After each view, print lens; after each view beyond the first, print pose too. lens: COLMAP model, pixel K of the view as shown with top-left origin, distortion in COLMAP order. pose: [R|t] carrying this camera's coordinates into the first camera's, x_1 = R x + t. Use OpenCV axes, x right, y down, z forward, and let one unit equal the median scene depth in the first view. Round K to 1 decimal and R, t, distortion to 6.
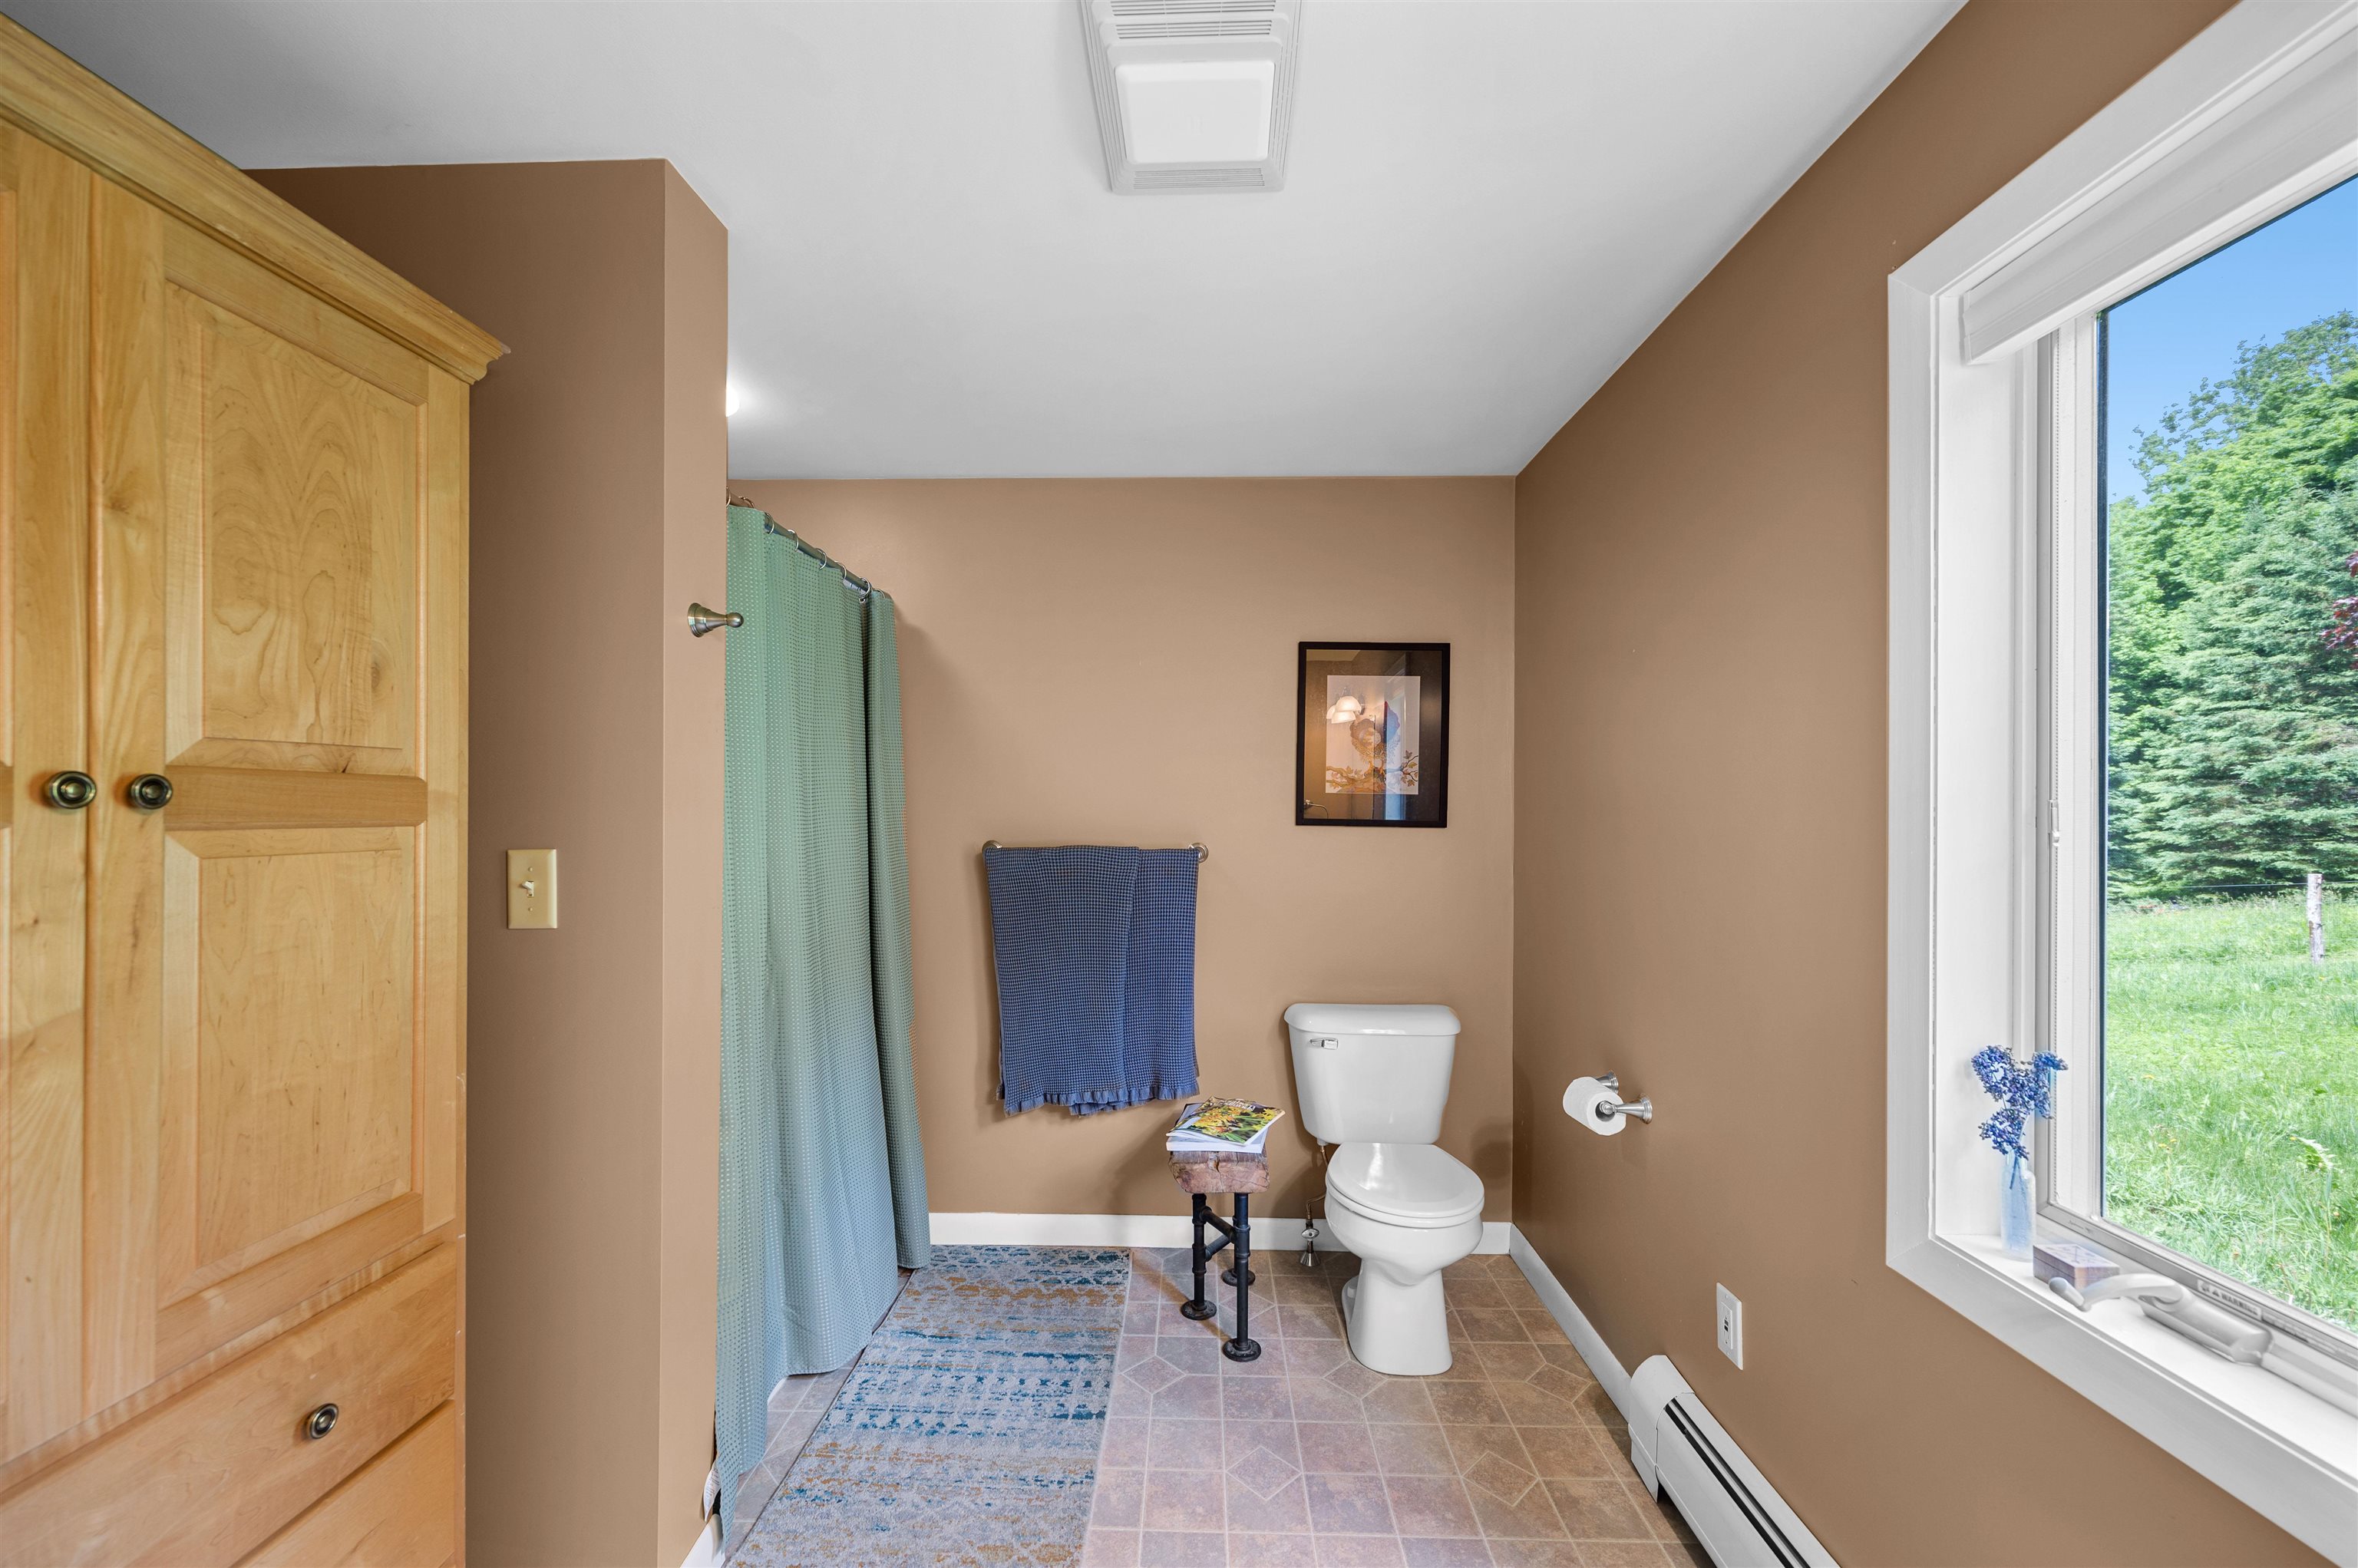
lens RADIAL K [[929.8, 0, 1182.2], [0, 929.8, 804.6], [0, 0, 1]] dist [-0.000098, 0.000095]
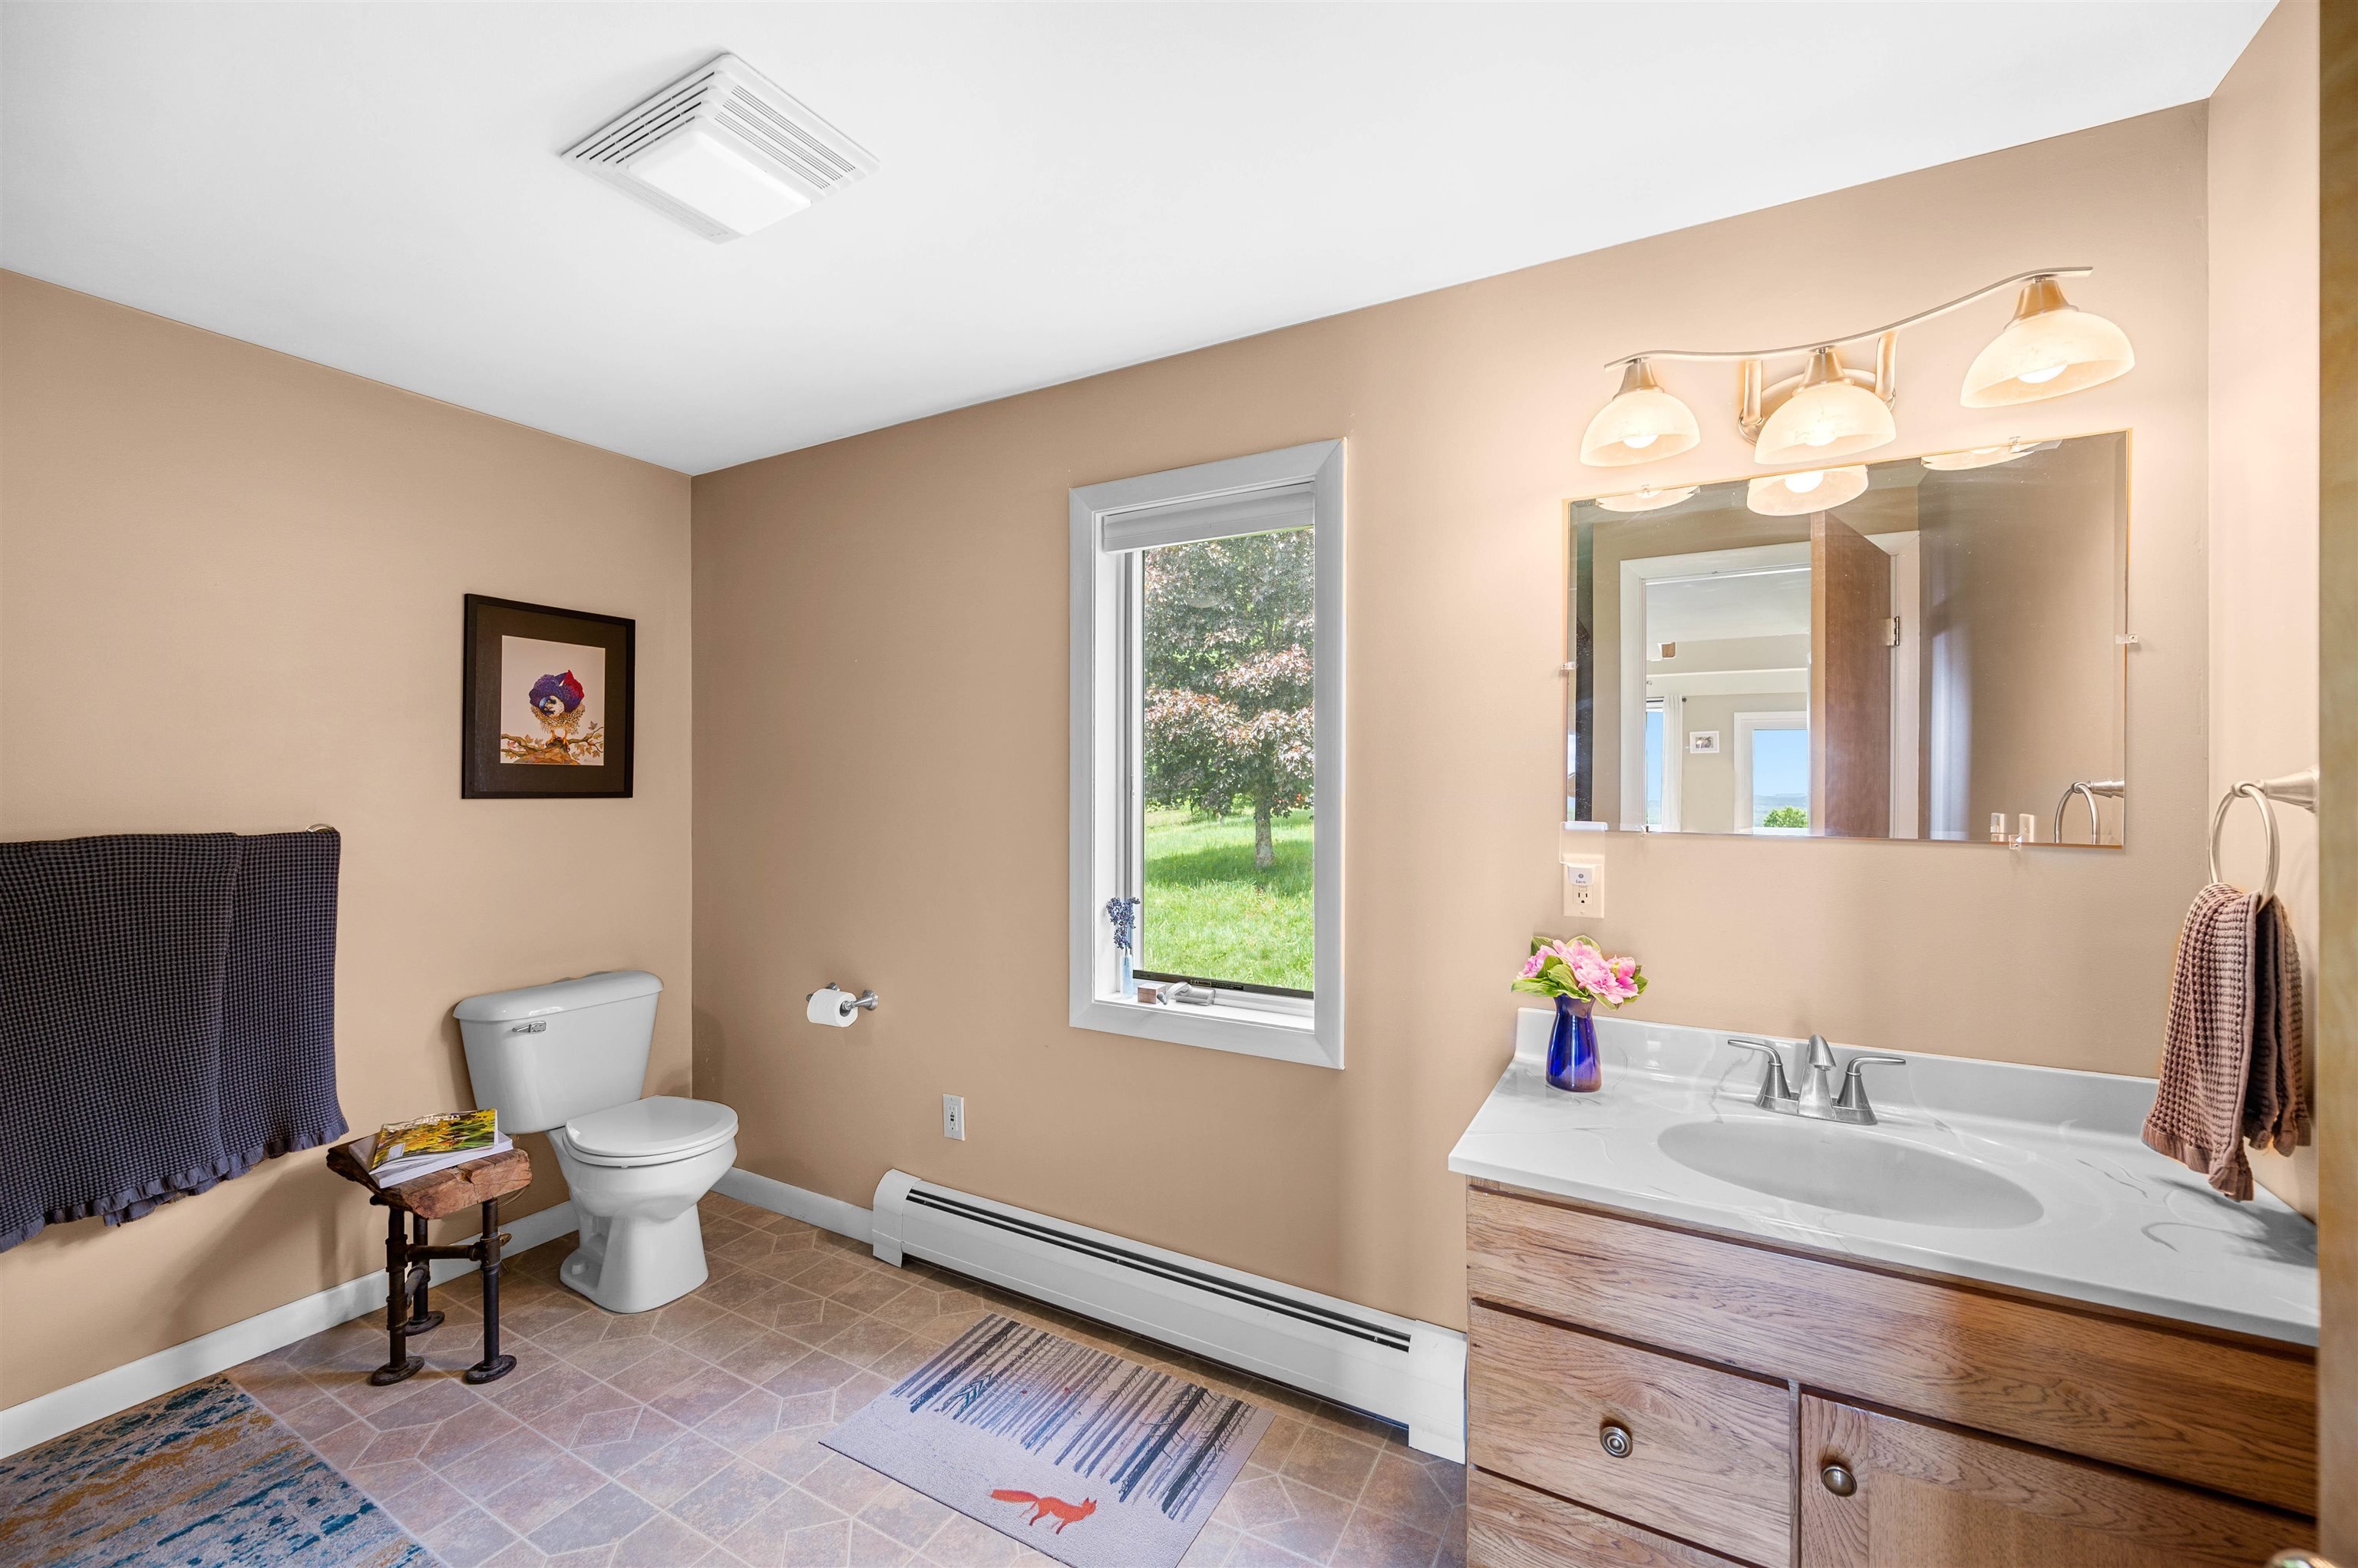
lens RADIAL K [[929.8, 0, 1185.8], [0, 929.8, 776.1], [0, 0, 1]] dist [-0.000098, 0.000095]
pose [[0.461969, -0.002088, 0.886893, -0.421656], [-0.001608, 0.999994, 0.003192, -0.004374], [-0.886894, -0.002901, 0.461963, -0.030958]]
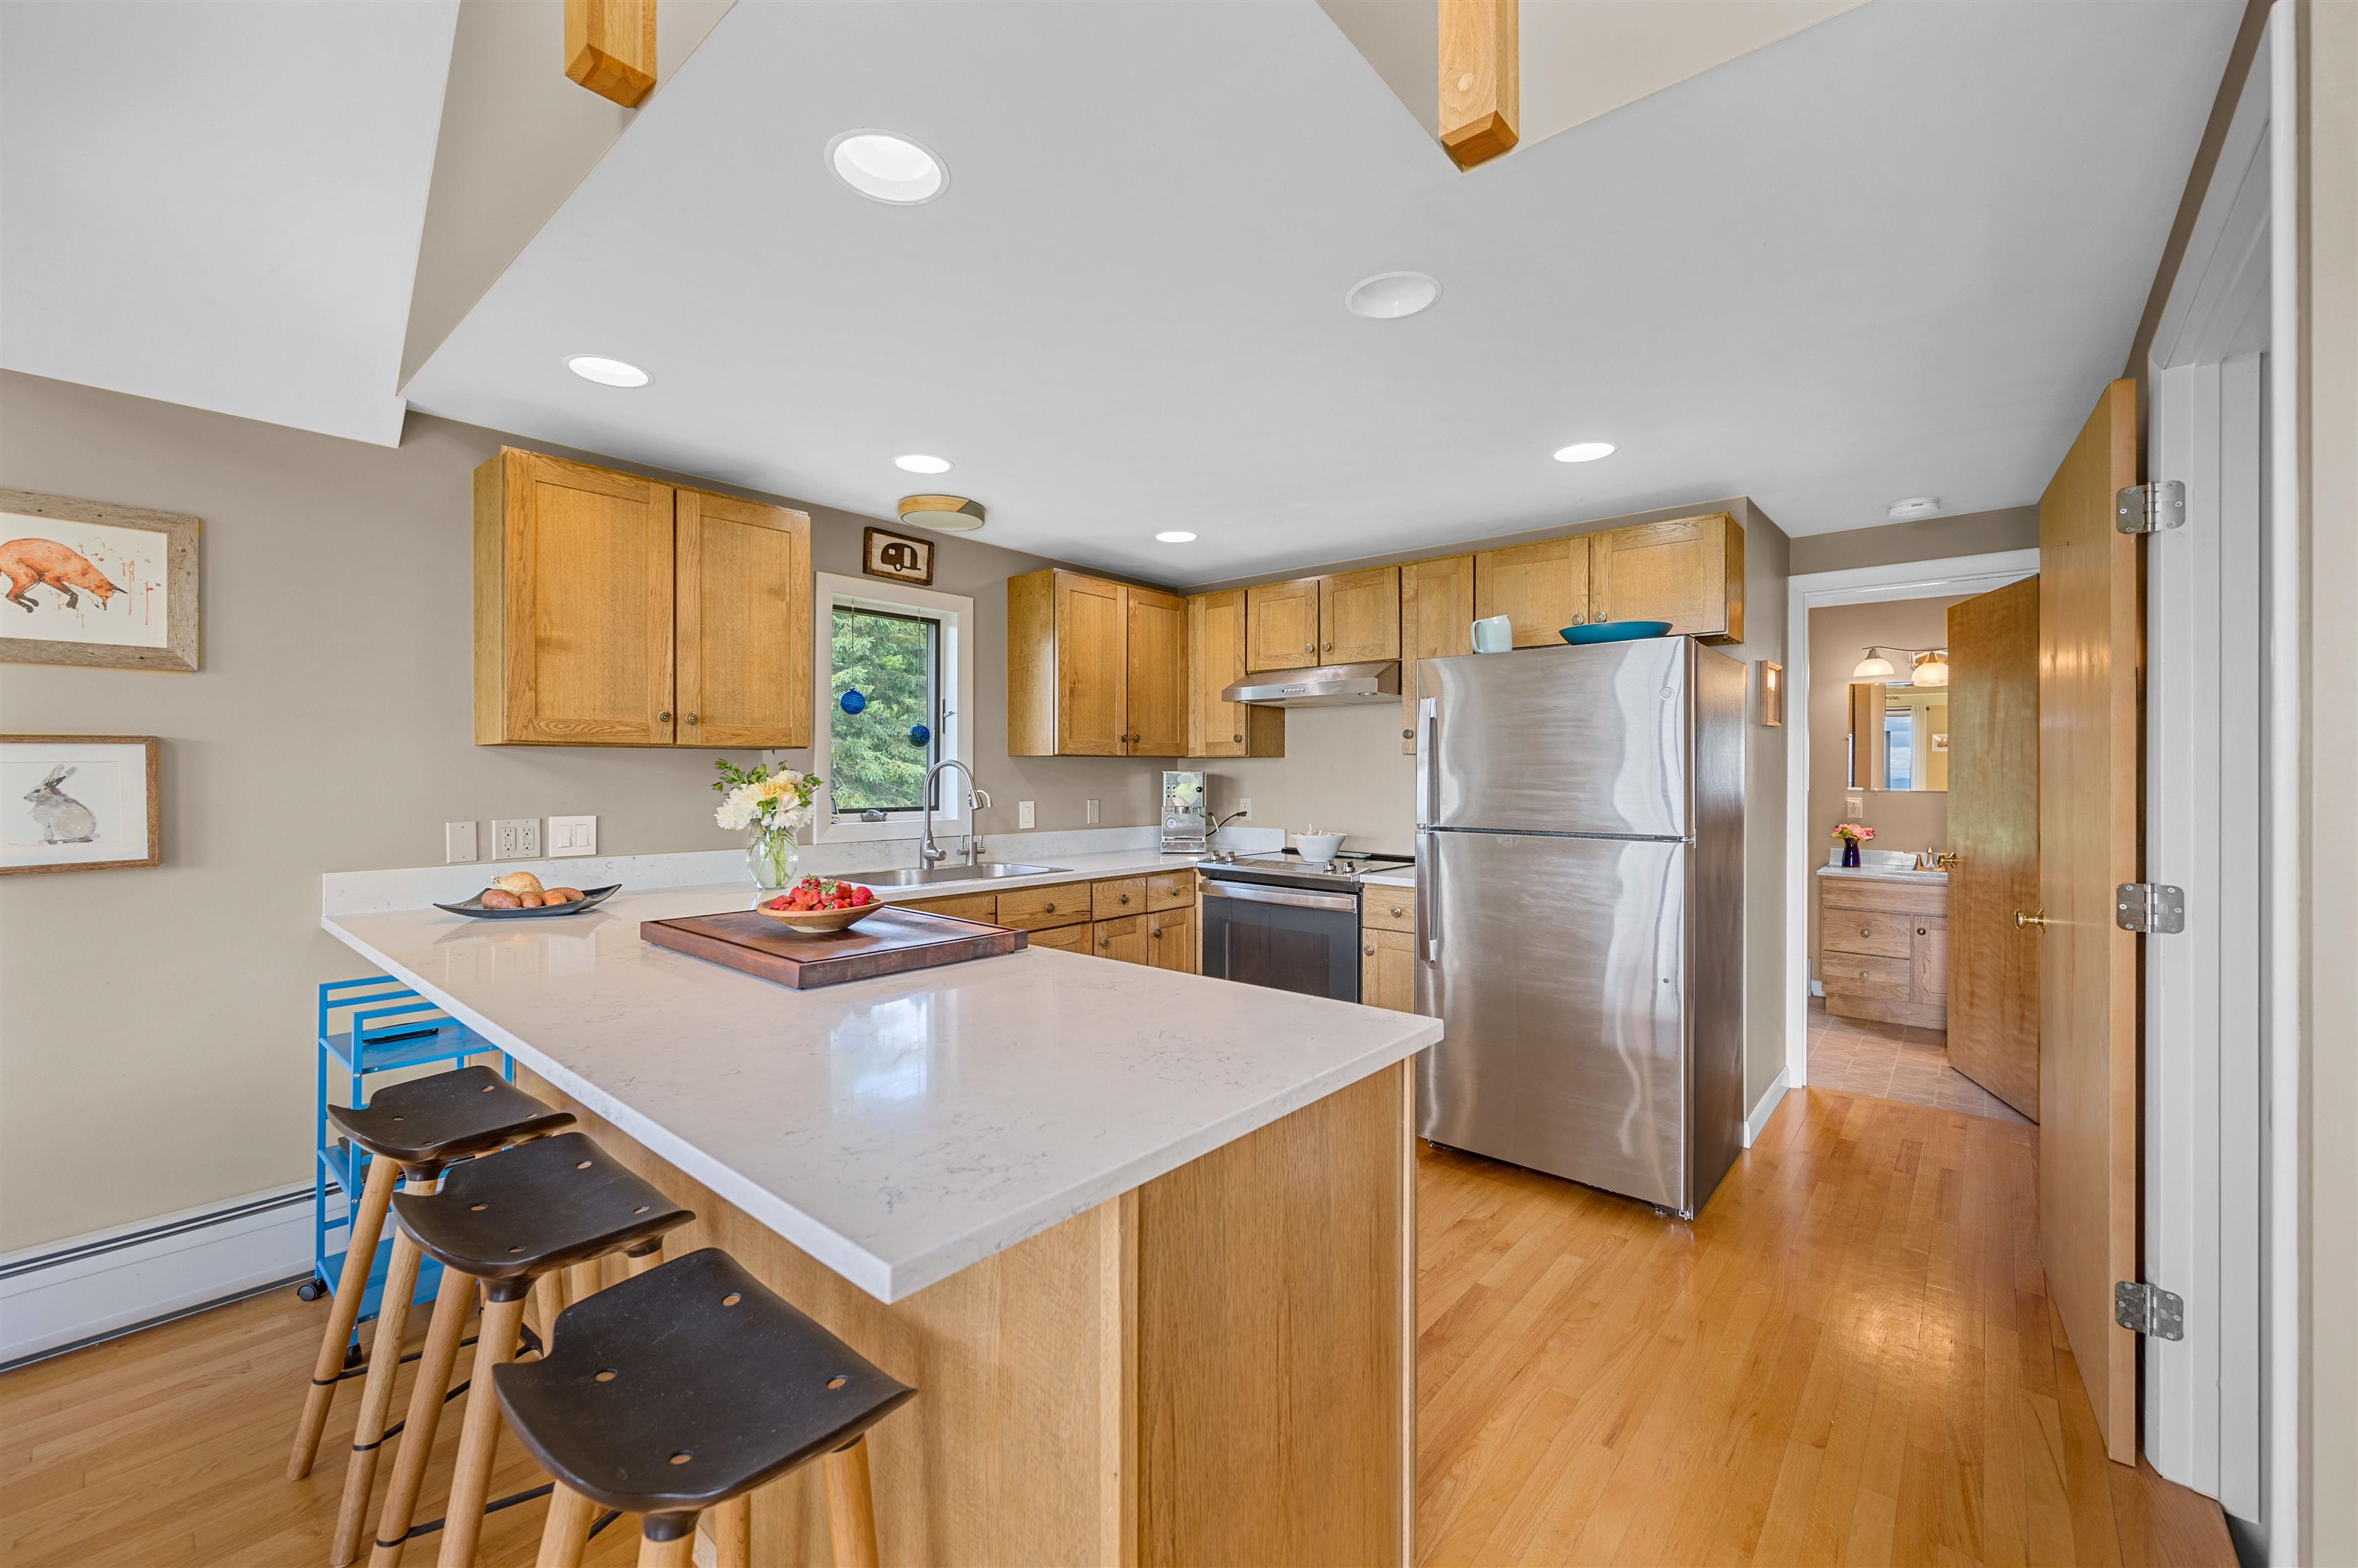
lens RADIAL K [[929.8, 0, 1178.9], [0, 929.8, 772.3], [0, 0, 1]] dist [-0.000098, 0.000095]
pose [[0.641948, -0.002719, 0.766744, -1.587773], [0.001015, 0.999996, 0.002697, -0.007836], [-0.766748, -0.000953, 0.641948, -0.107839]]
